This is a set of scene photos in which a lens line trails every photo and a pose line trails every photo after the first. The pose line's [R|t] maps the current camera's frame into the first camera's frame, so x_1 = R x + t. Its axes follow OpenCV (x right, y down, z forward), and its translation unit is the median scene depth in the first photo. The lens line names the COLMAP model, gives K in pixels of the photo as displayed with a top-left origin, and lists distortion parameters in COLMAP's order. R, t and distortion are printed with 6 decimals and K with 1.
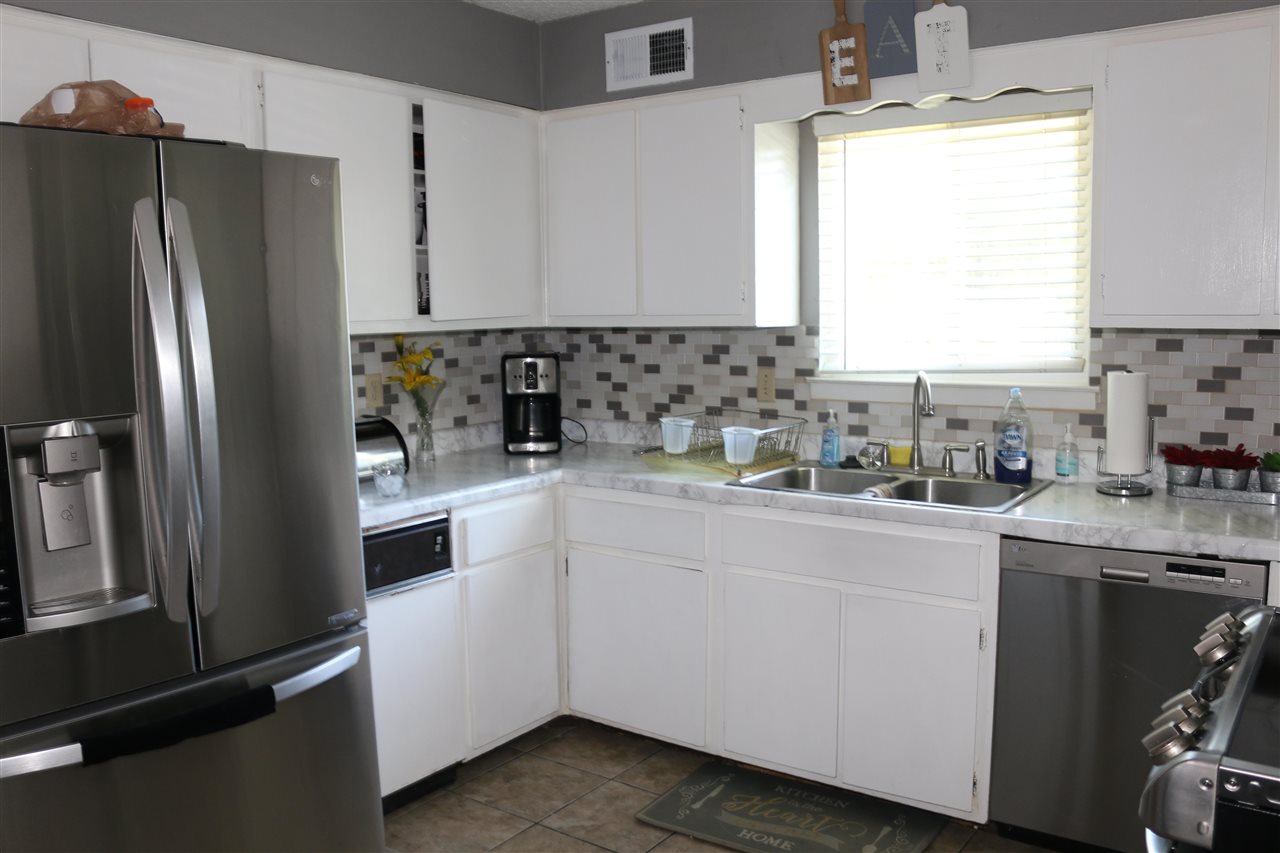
lens RADIAL K [[1130.6, 0, 640.0], [0, 1130.6, 426.5], [0, 0, 1]] dist [-0.021027, -0.010761]
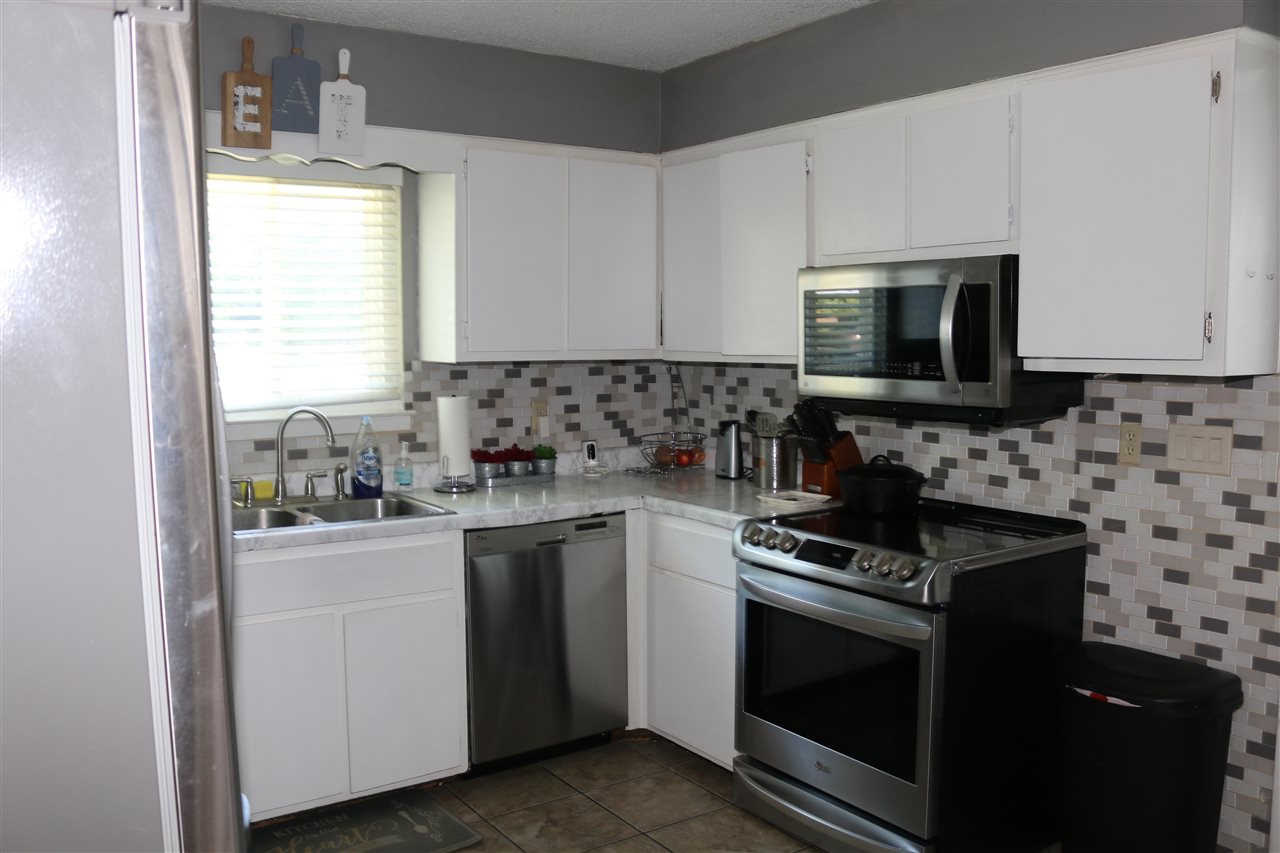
lens RADIAL K [[1103.4, 0, 640.0], [0, 1103.4, 426.5], [0, 0, 1]] dist [-0.003091, 0.010179]
pose [[0.369274, -0.069249, 0.926737, -0.644541], [0.104374, 0.994001, 0.032685, -0.032324], [-0.923441, 0.084658, 0.374287, 0.324899]]
